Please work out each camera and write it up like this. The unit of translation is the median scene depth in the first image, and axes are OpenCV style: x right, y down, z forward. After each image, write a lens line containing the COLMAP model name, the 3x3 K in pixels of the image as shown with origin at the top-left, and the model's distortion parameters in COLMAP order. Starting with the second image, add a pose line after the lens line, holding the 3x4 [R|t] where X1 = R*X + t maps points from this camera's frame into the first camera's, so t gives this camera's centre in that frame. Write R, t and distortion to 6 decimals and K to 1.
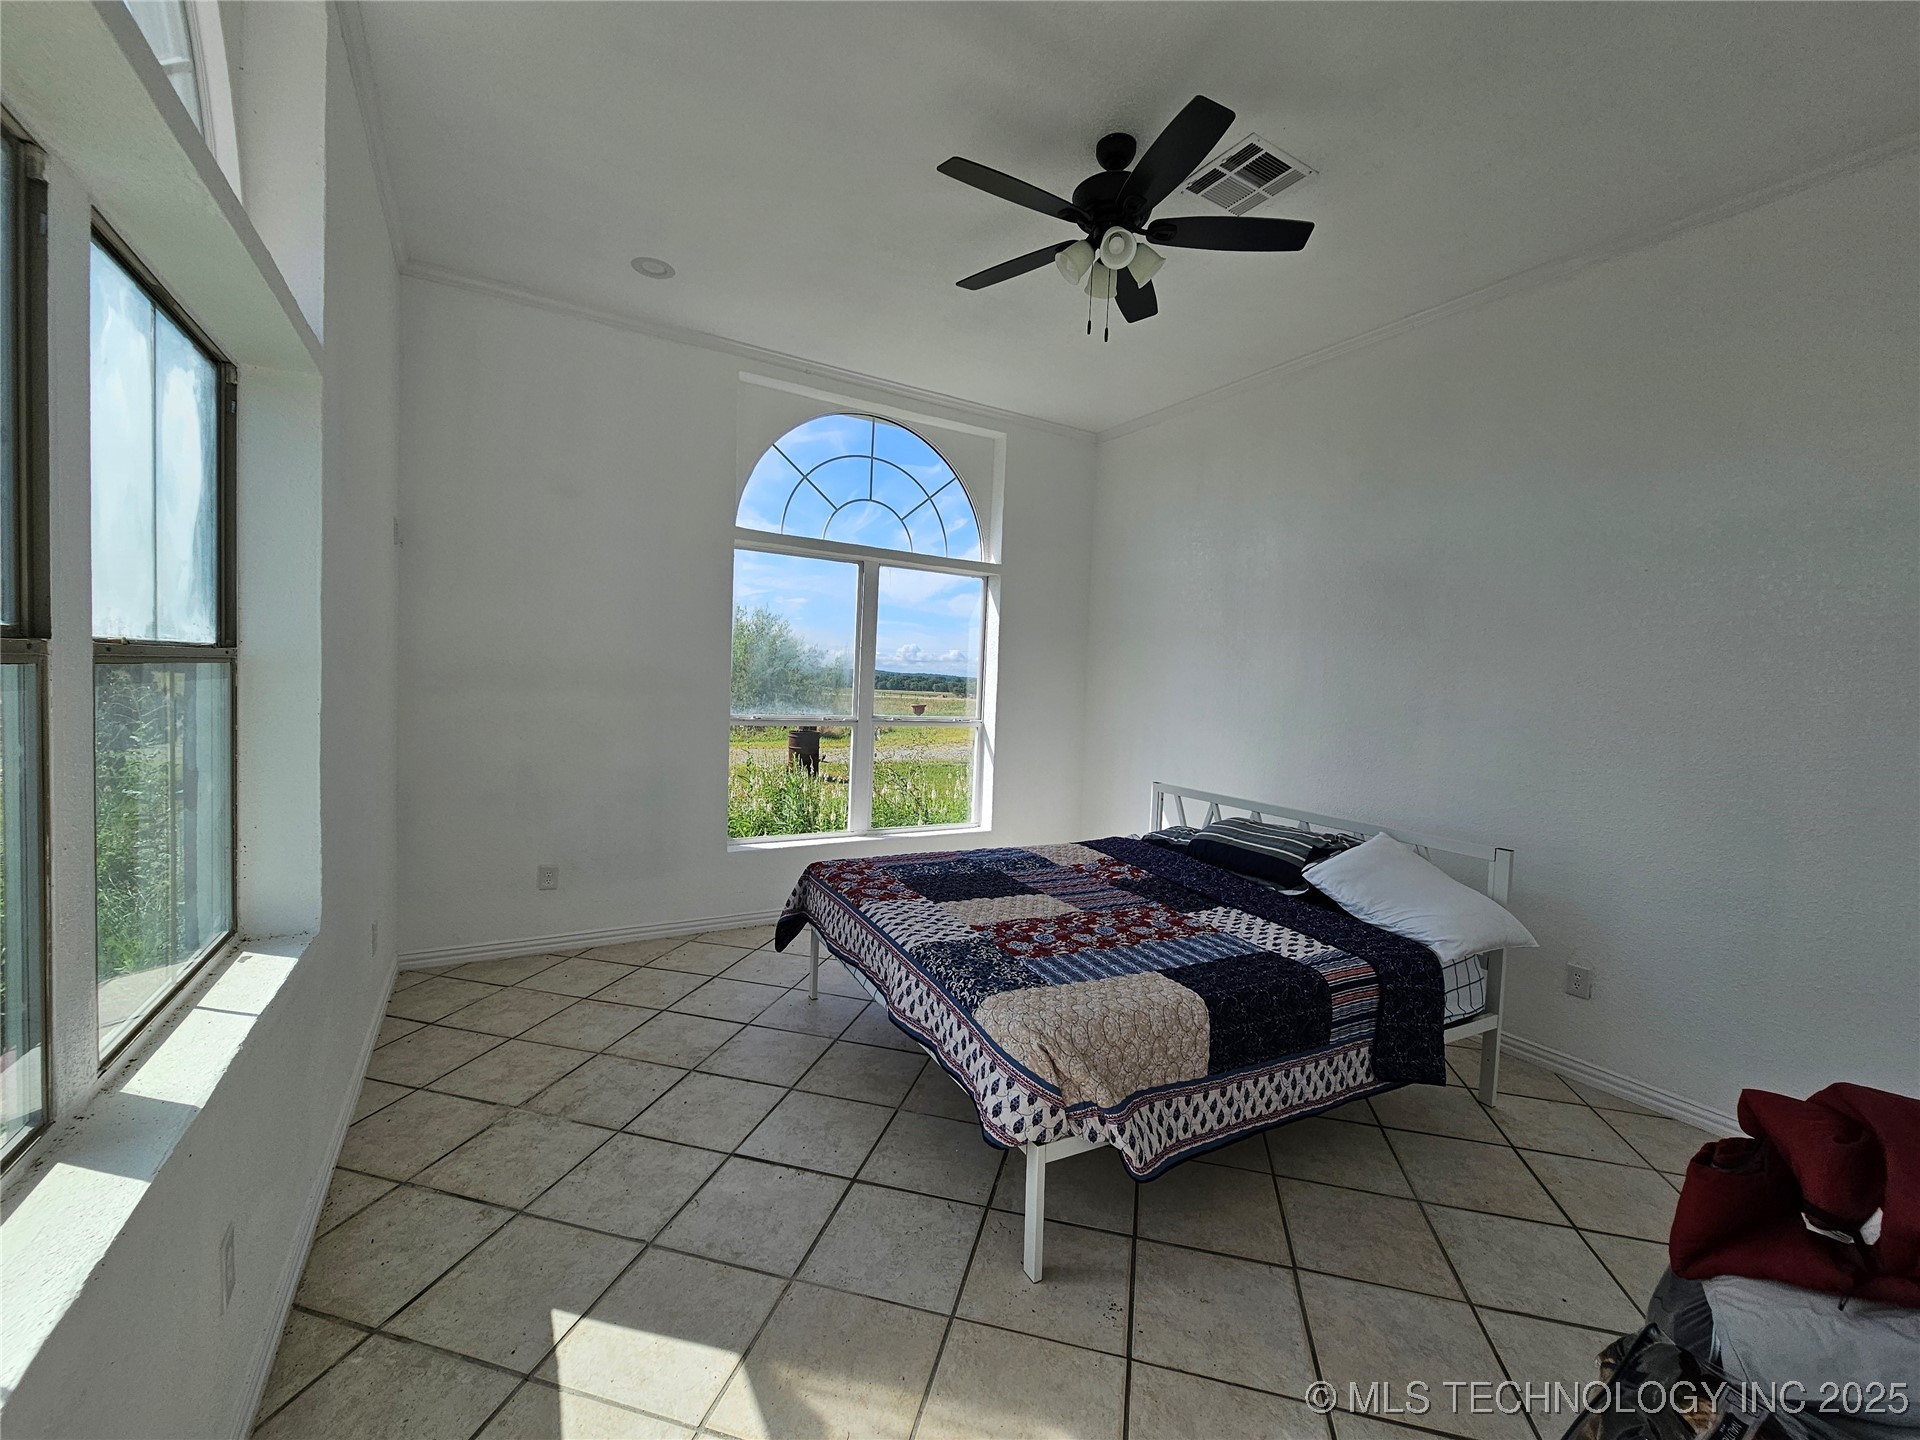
lens RADIAL K [[780.5, 0, 958.6], [0, 780.5, 712.7], [0, 0, 1]] dist [-0.003215, 0.000620]
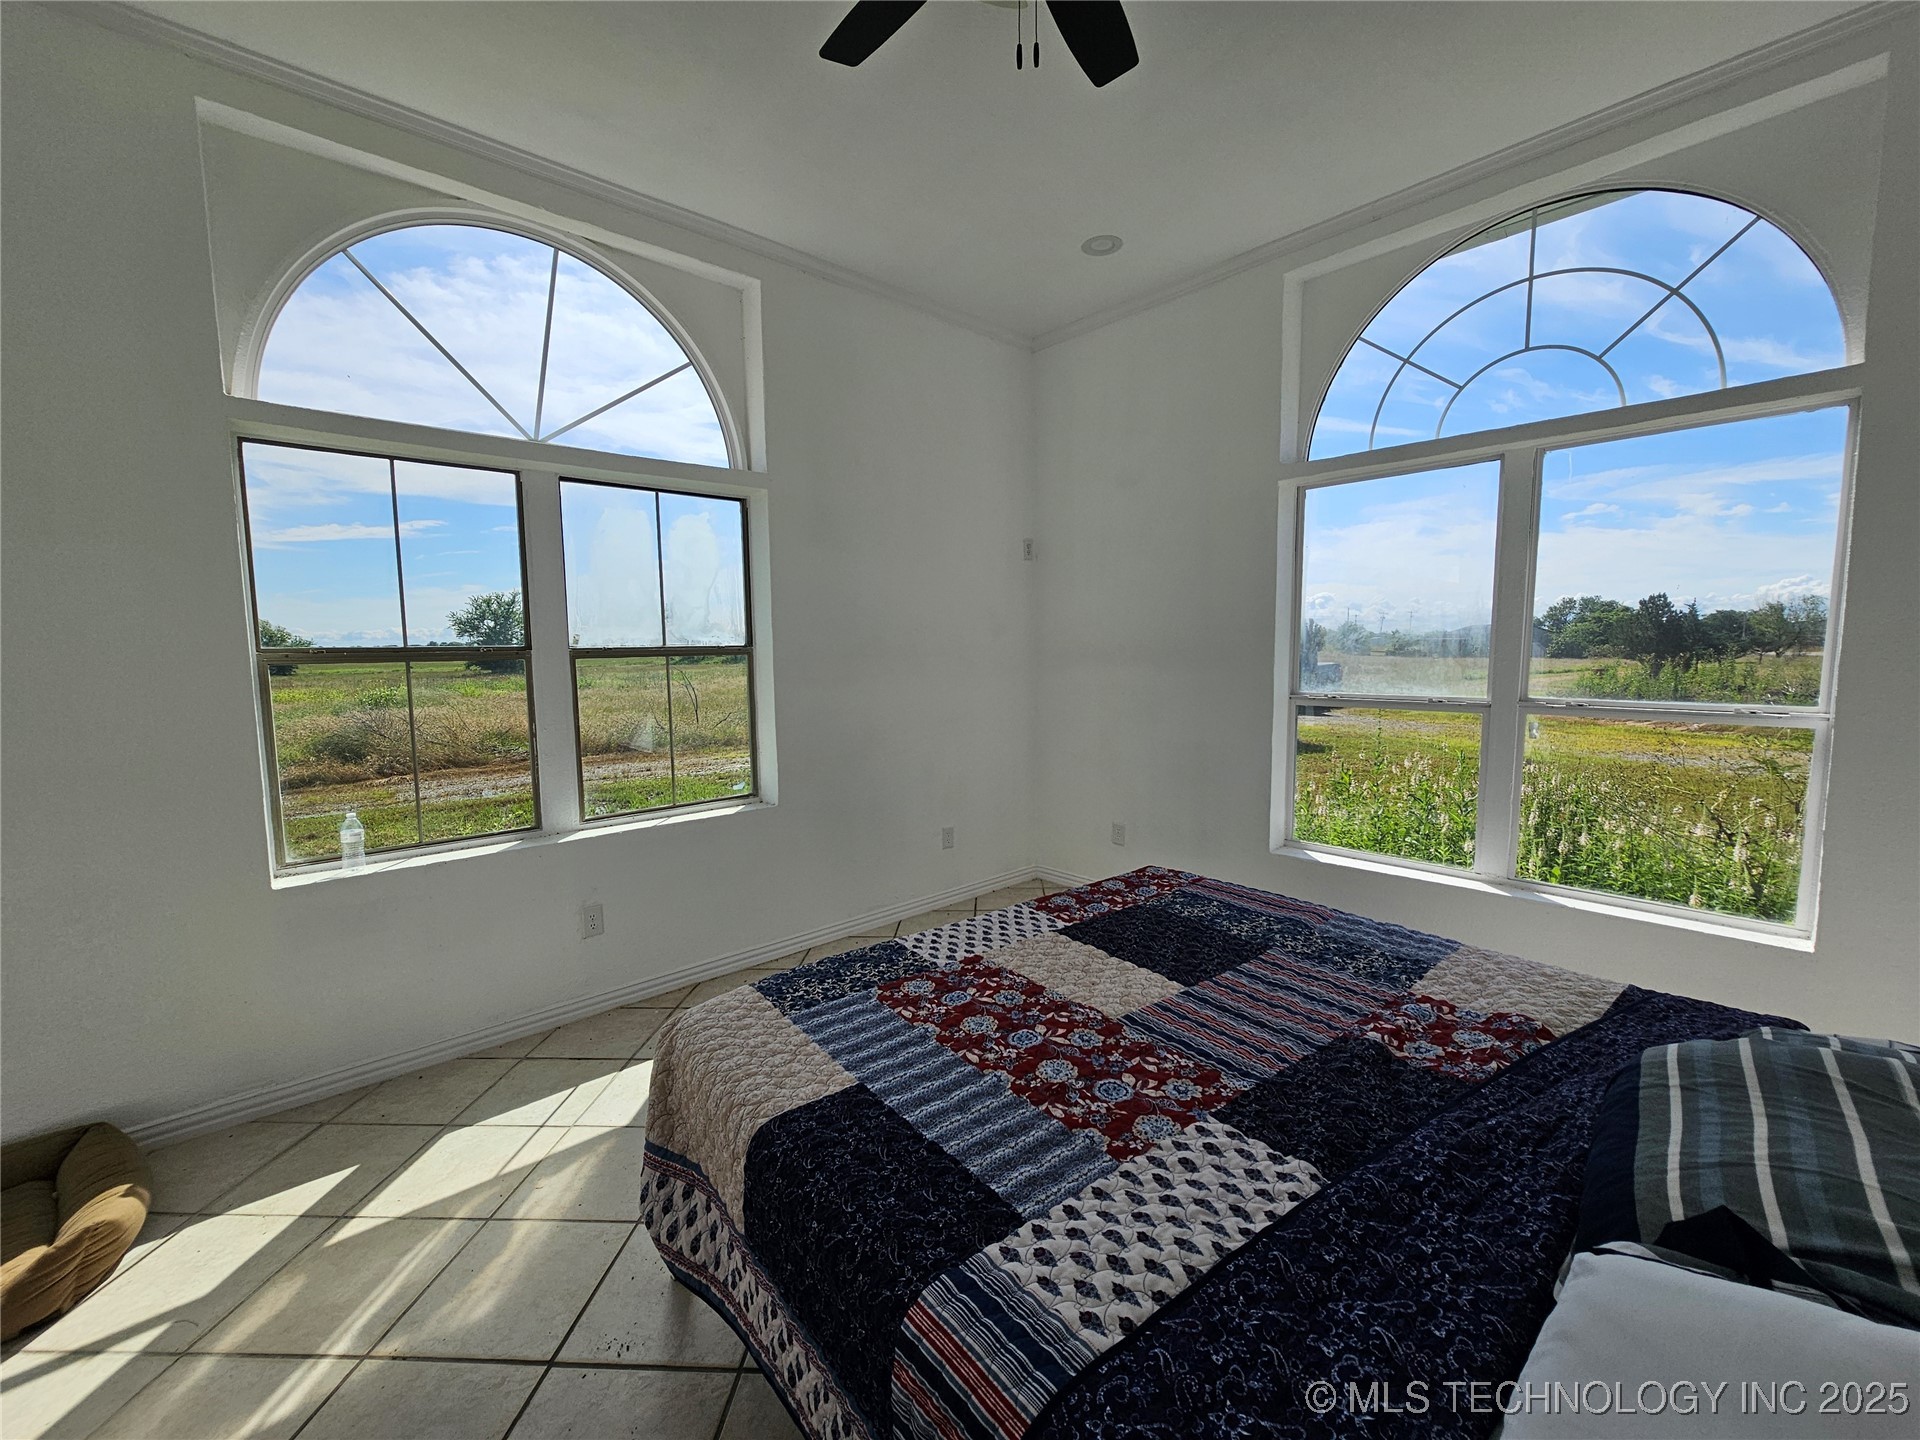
lens RADIAL K [[780.5, 0, 966.9], [0, 780.5, 724.8], [0, 0, 1]] dist [-0.003215, 0.000620]
pose [[0.207469, 0.053960, -0.976752, 0.726598], [-0.018316, 0.998517, 0.051272, 0.000739], [0.978070, 0.007253, 0.208149, 0.780239]]
